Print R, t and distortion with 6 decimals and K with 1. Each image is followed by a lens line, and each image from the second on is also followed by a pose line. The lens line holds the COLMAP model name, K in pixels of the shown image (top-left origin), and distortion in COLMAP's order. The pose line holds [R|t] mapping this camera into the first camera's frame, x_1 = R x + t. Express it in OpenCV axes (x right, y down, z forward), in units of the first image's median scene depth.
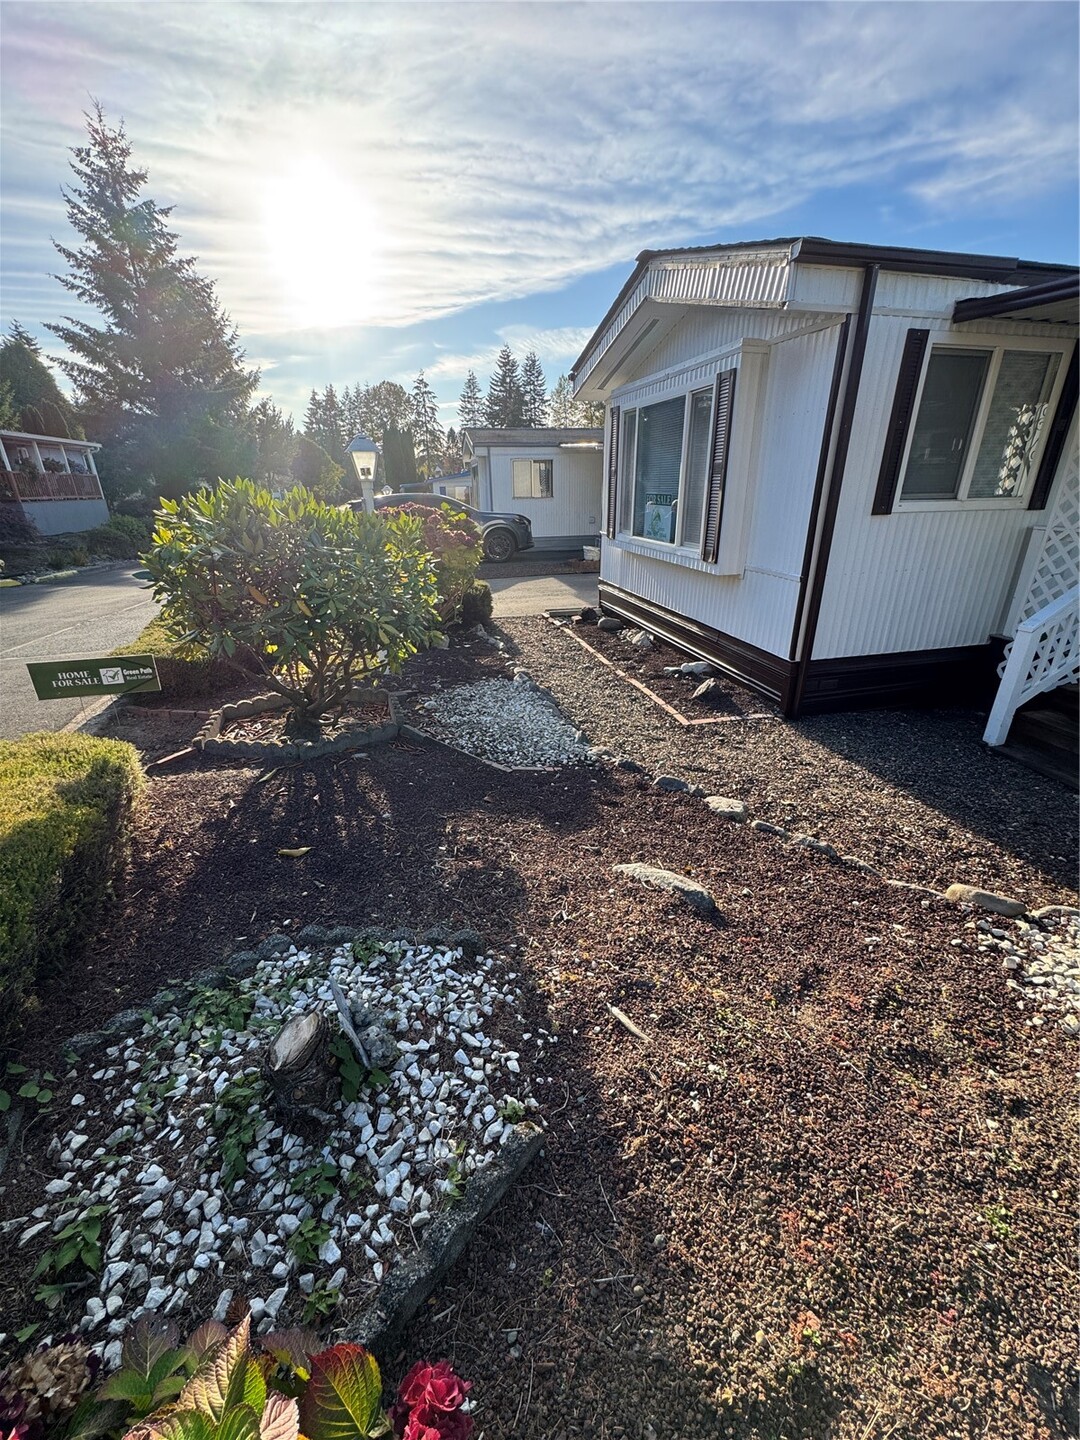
lens RADIAL K [[575.0, 0, 540.7], [0, 575.0, 718.8], [0, 0, 1]] dist [-0.000487, -0.002793]
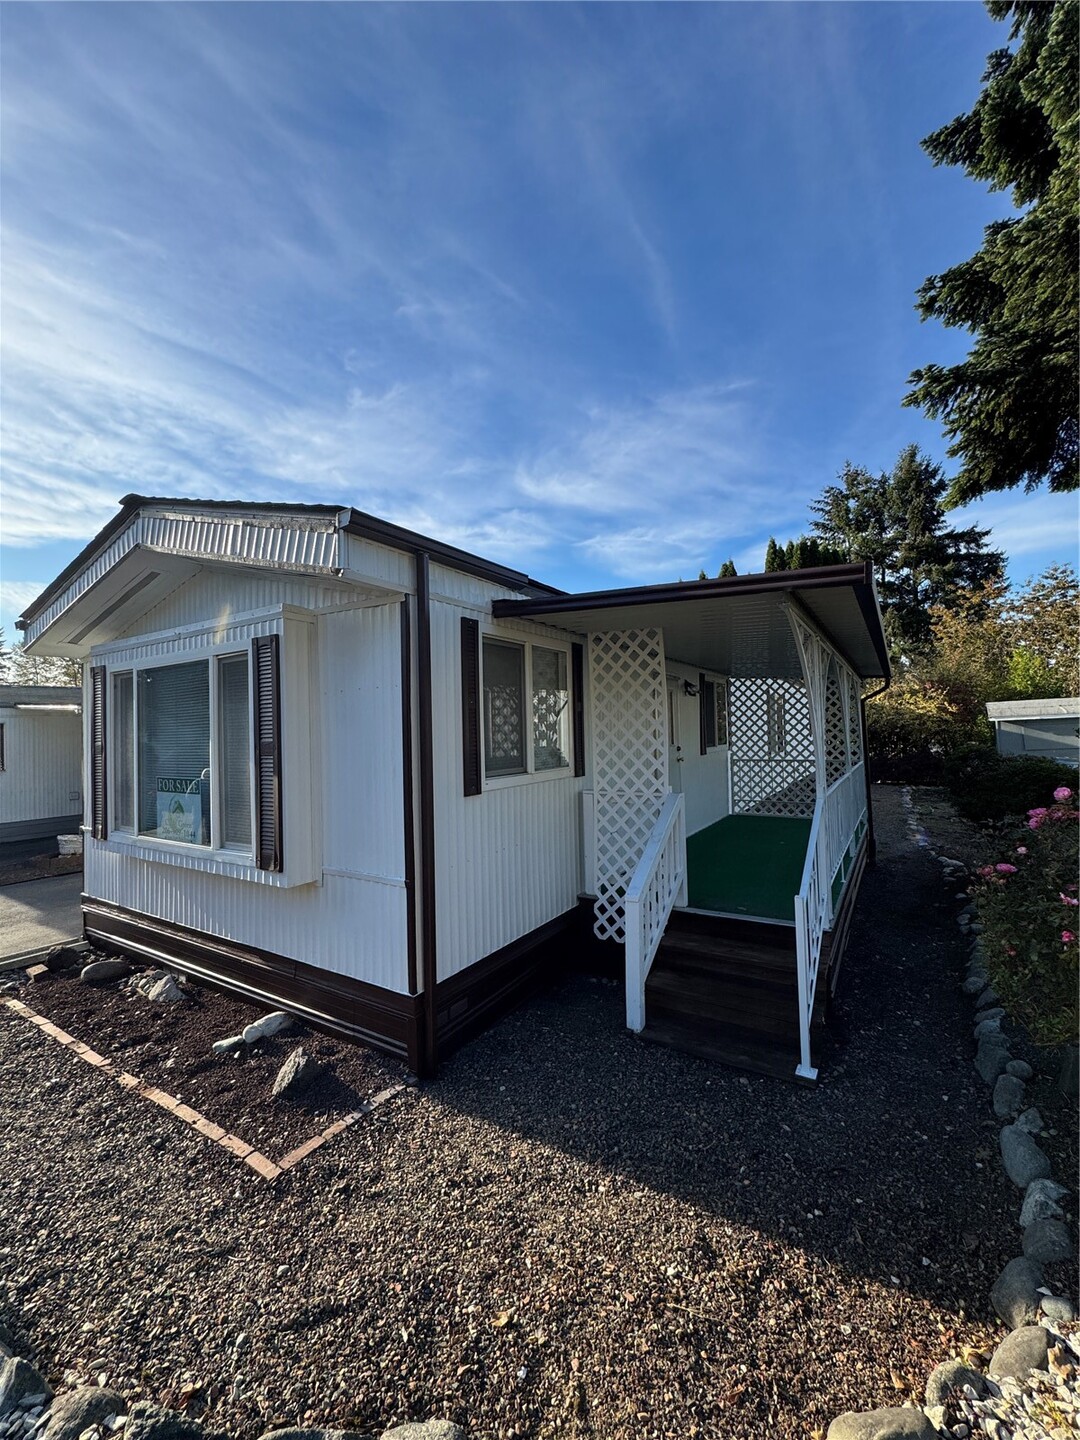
lens RADIAL K [[575.0, 0, 540.7], [0, 575.0, 718.8], [0, 0, 1]] dist [-0.000487, -0.002793]
pose [[0.725299, 0.007515, 0.688393, 0.049279], [0.277151, 0.912142, -0.301967, -0.144782], [-0.630181, 0.409806, 0.659493, 0.261927]]
